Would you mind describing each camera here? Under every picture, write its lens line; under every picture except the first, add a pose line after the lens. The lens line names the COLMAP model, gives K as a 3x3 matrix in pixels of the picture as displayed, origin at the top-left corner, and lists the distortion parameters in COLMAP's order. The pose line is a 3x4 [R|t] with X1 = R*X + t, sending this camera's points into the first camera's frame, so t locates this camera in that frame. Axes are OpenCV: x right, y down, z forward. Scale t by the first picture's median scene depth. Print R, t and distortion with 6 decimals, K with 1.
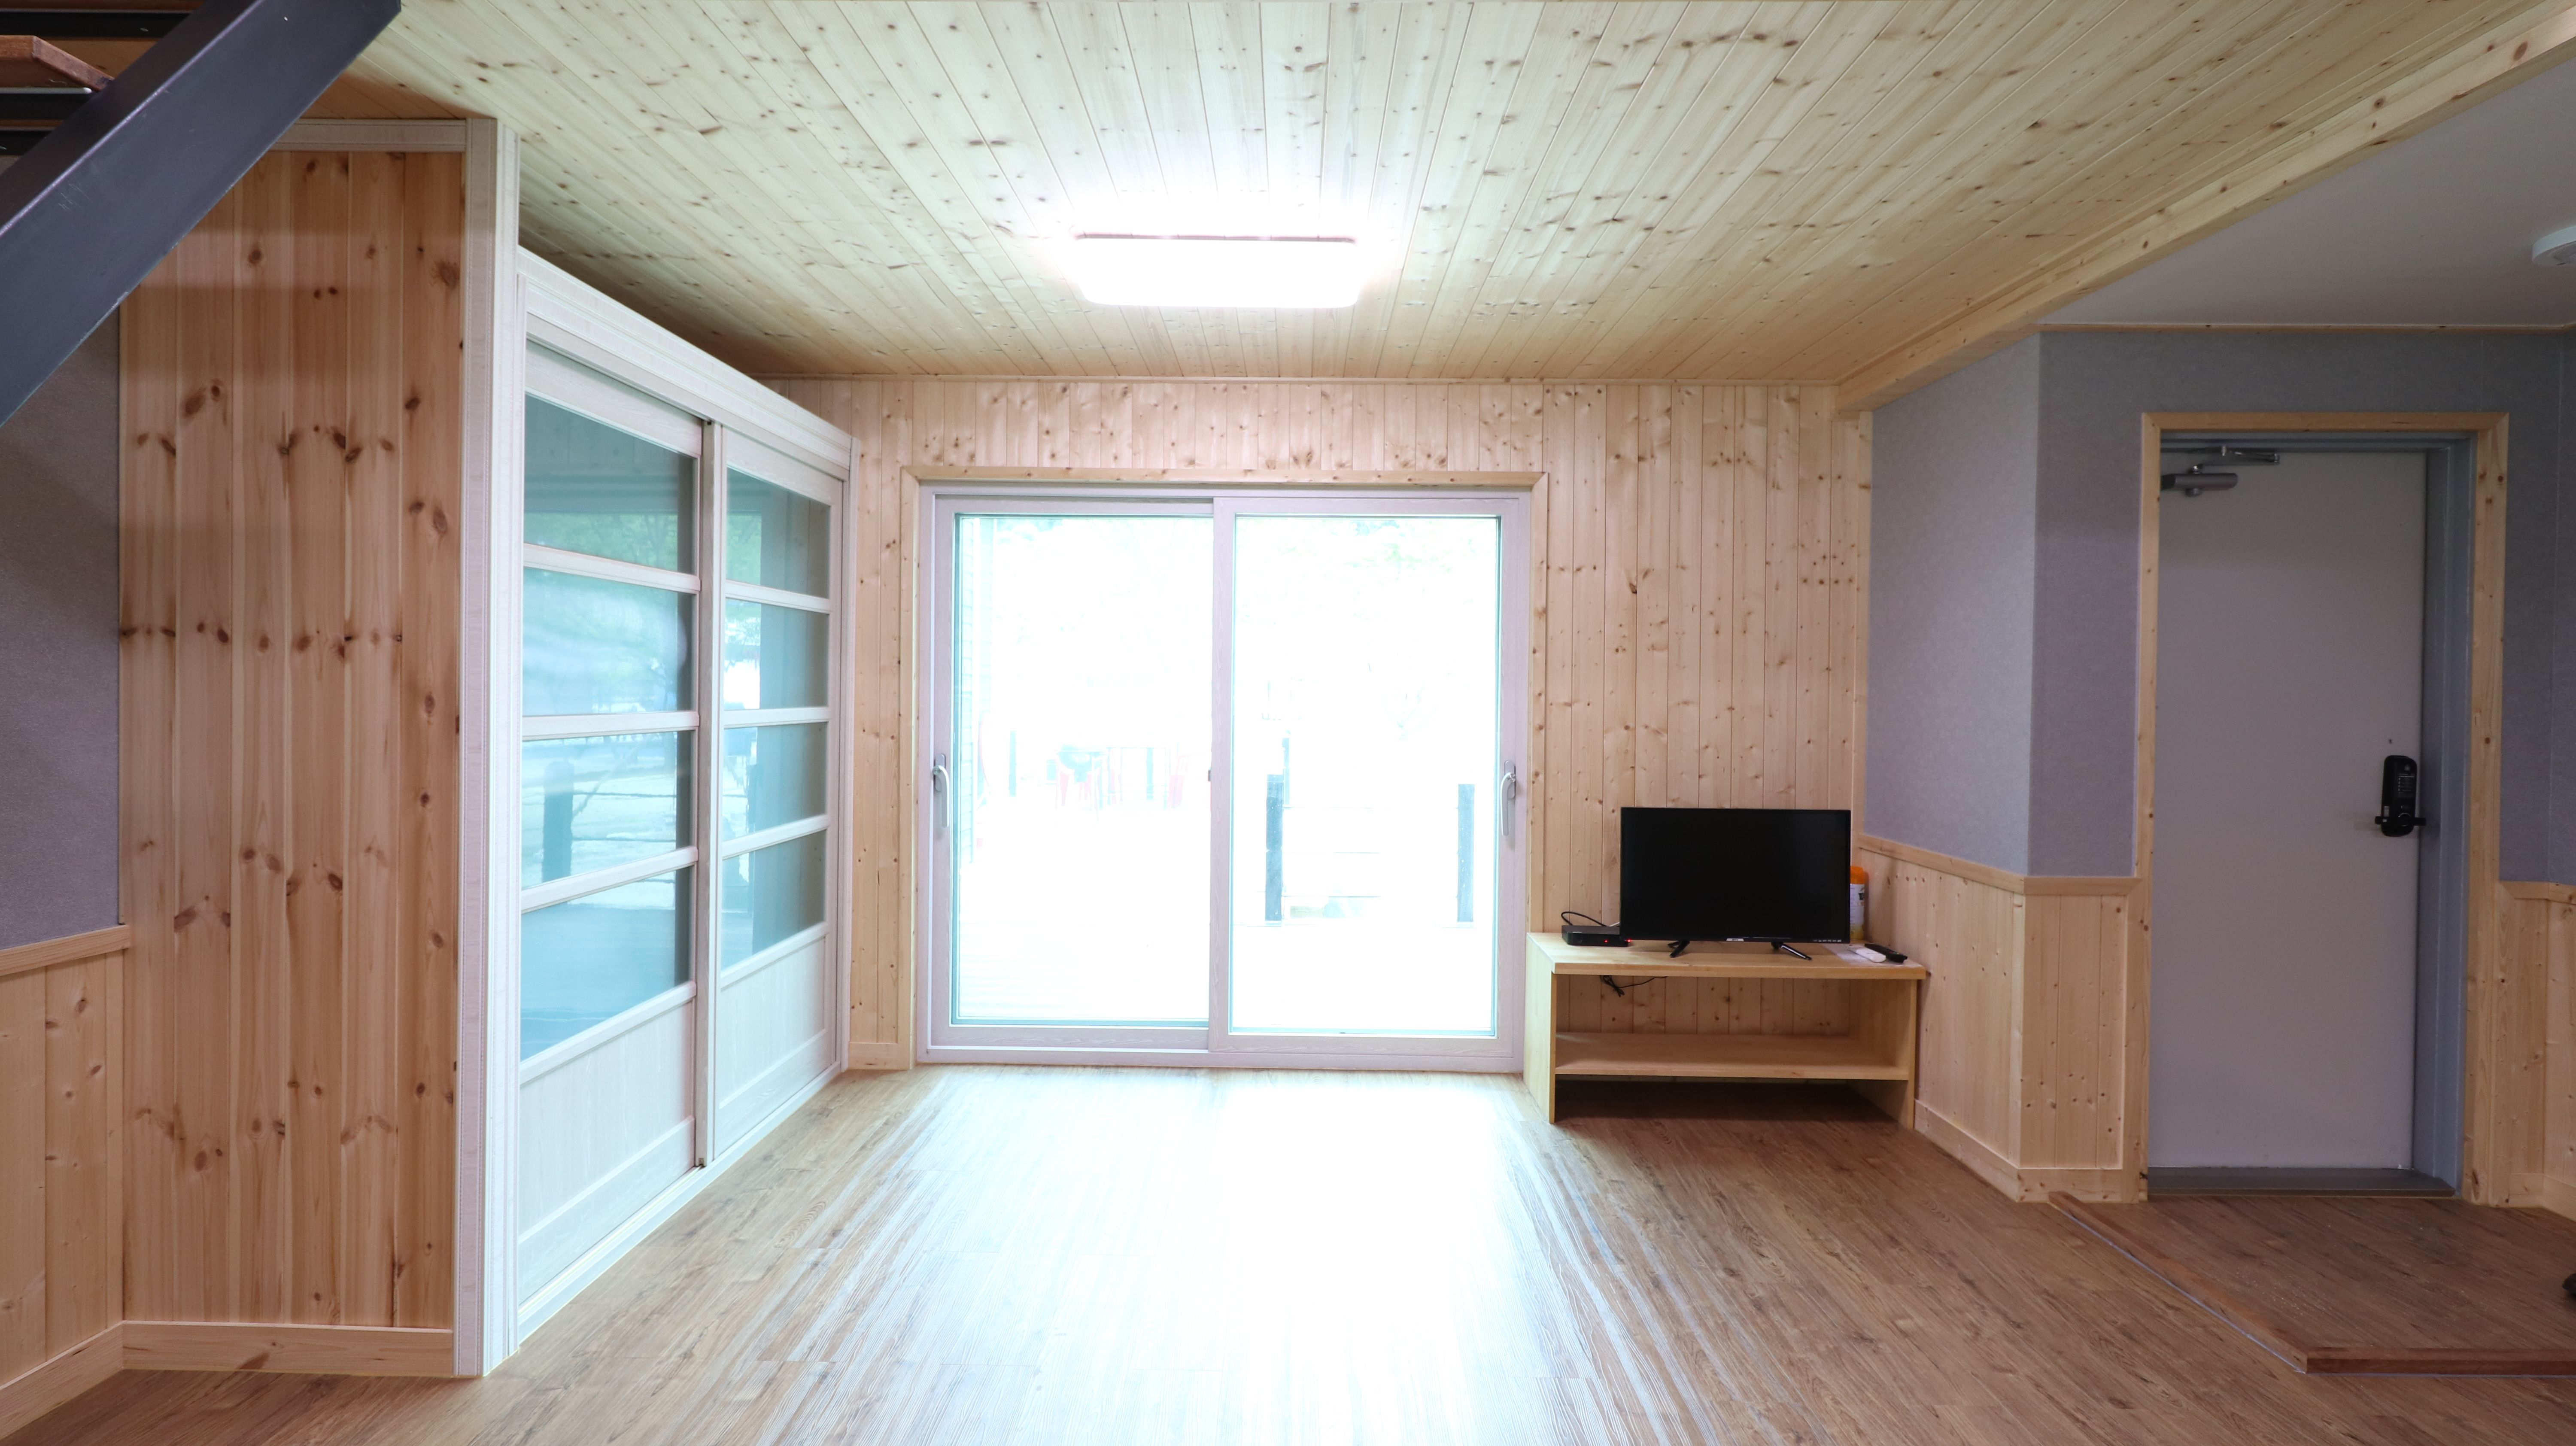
lens RADIAL K [[1203.3, 0, 1284.6], [0, 1203.3, 700.2], [0, 0, 1]] dist [0.001896, -0.000360]
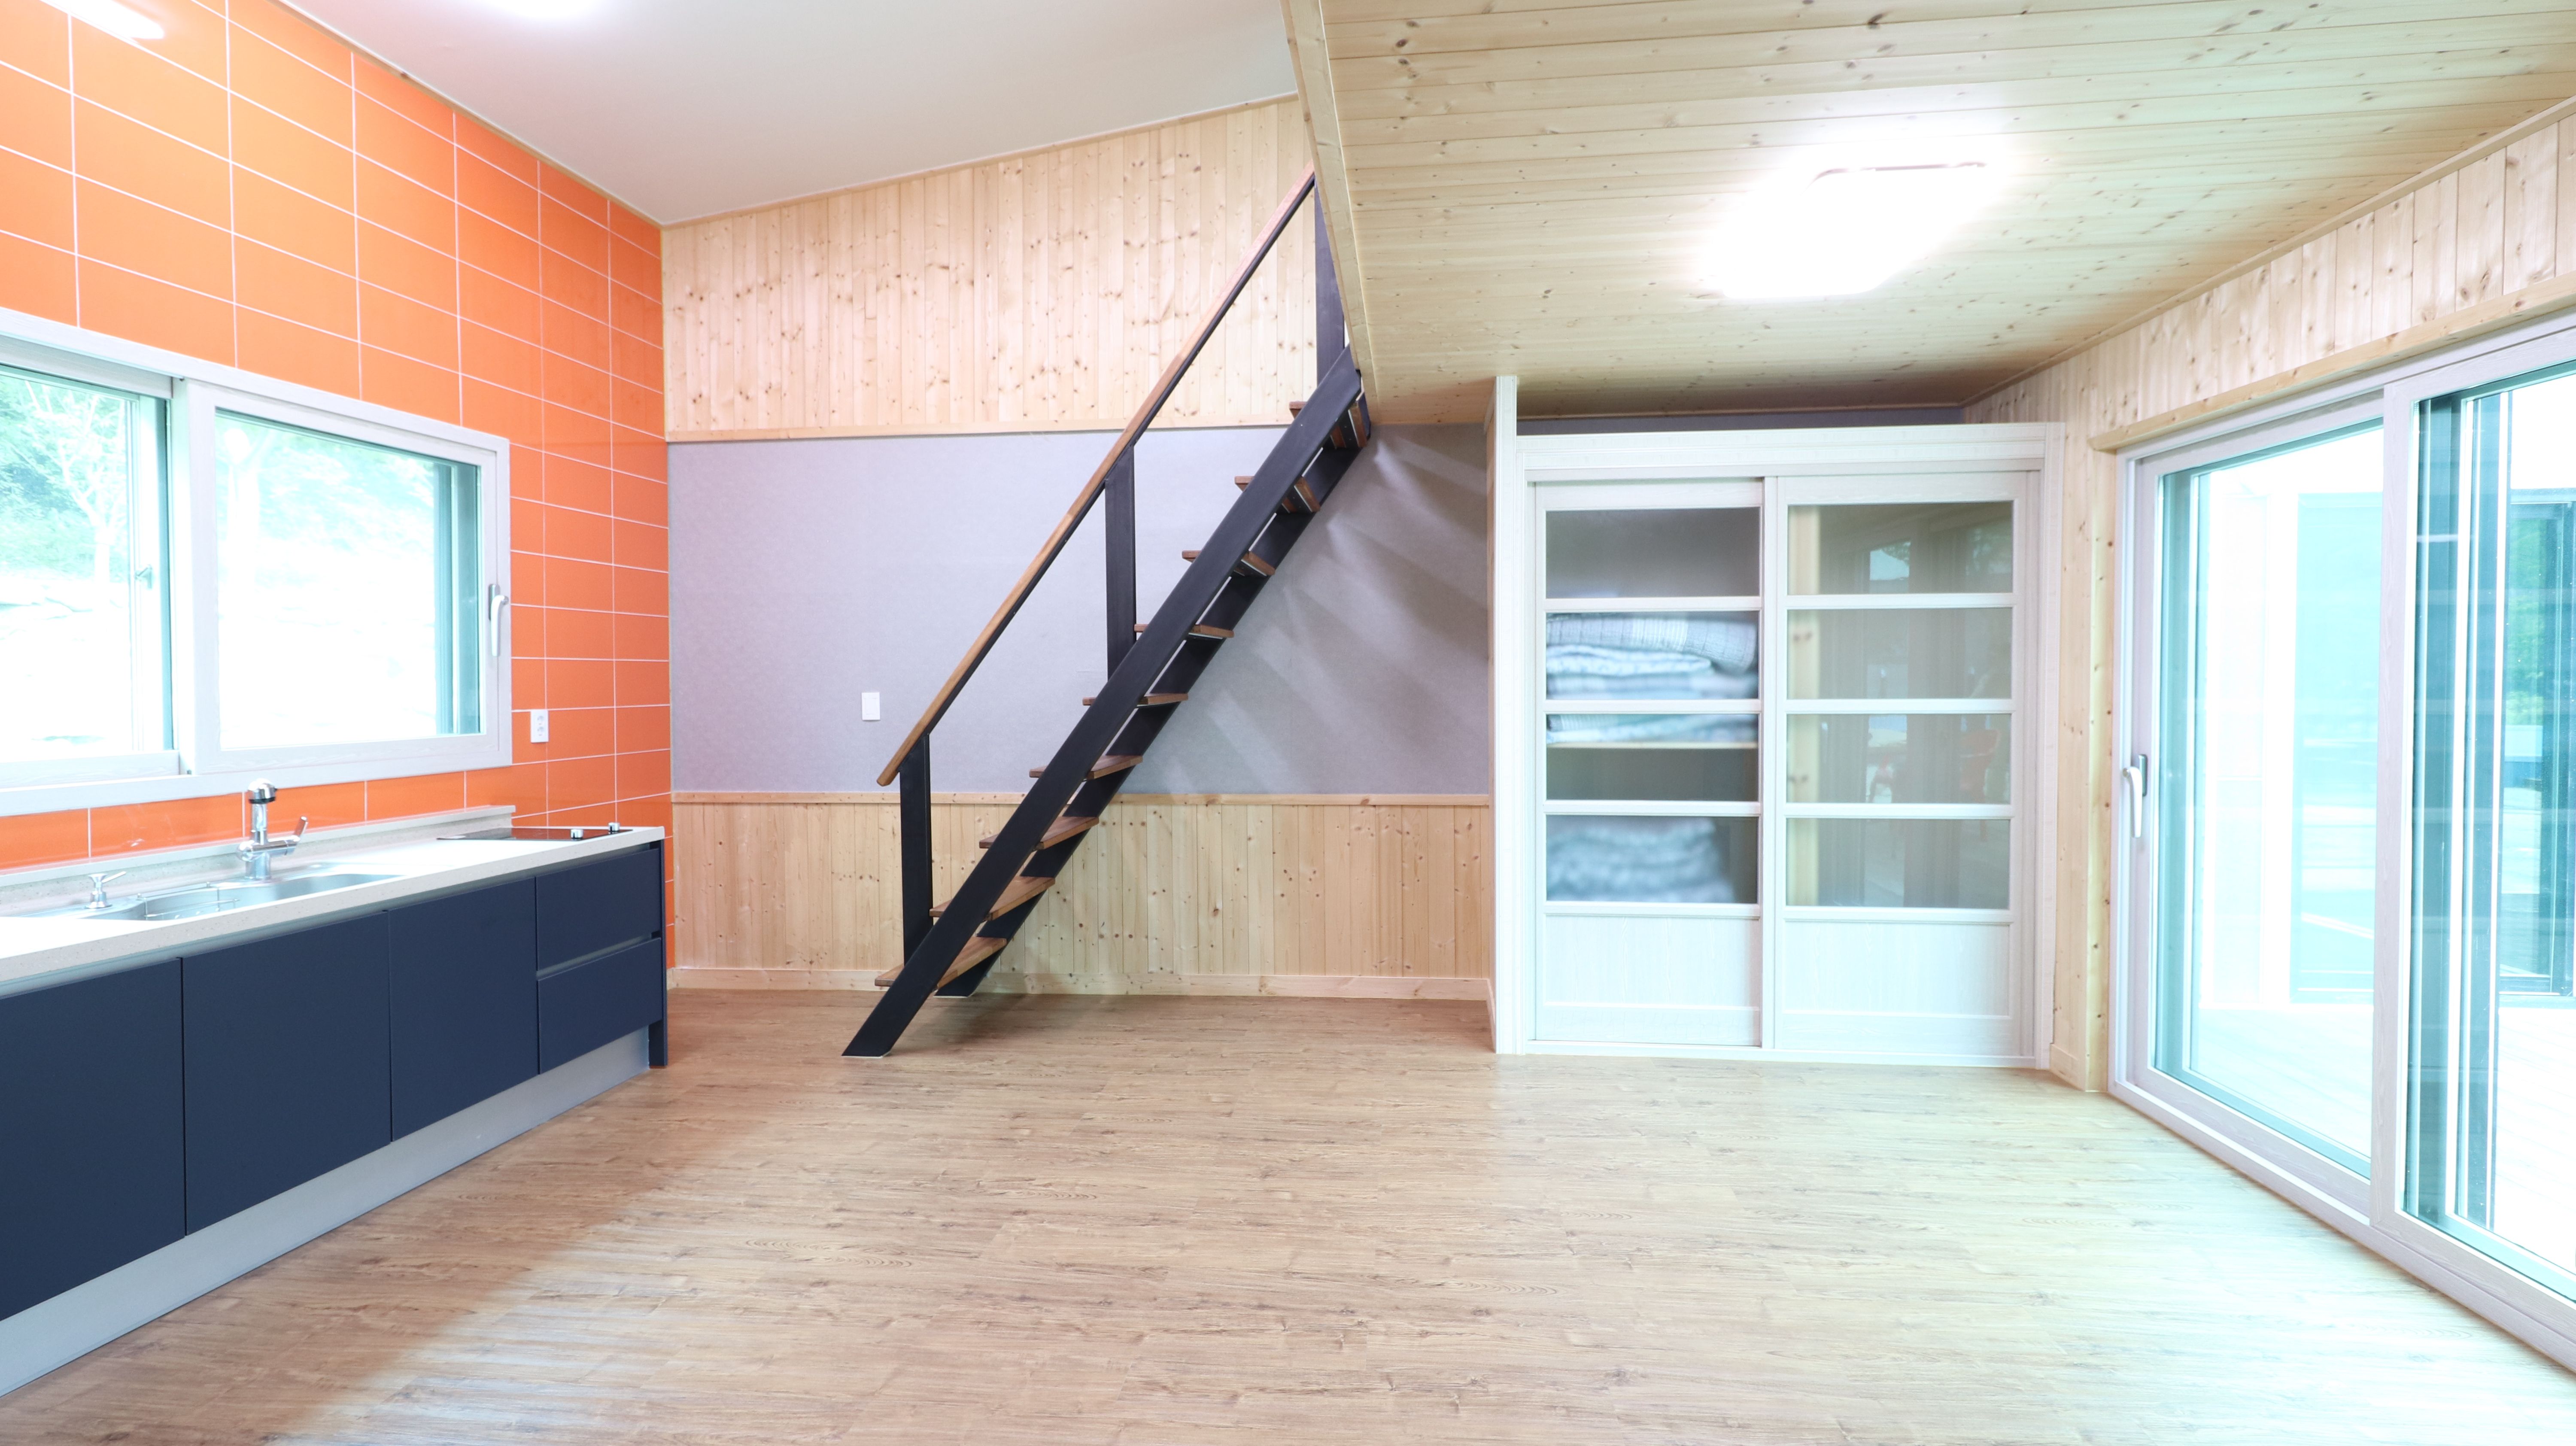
lens RADIAL K [[1203.3, 0, 1284.6], [0, 1203.3, 700.2], [0, 0, 1]] dist [0.001896, -0.000360]
pose [[-0.097149, 0.007642, -0.995241, 0.669113], [-0.005776, 0.999949, 0.008242, 0.002353], [0.995253, 0.006549, -0.097100, 0.473155]]
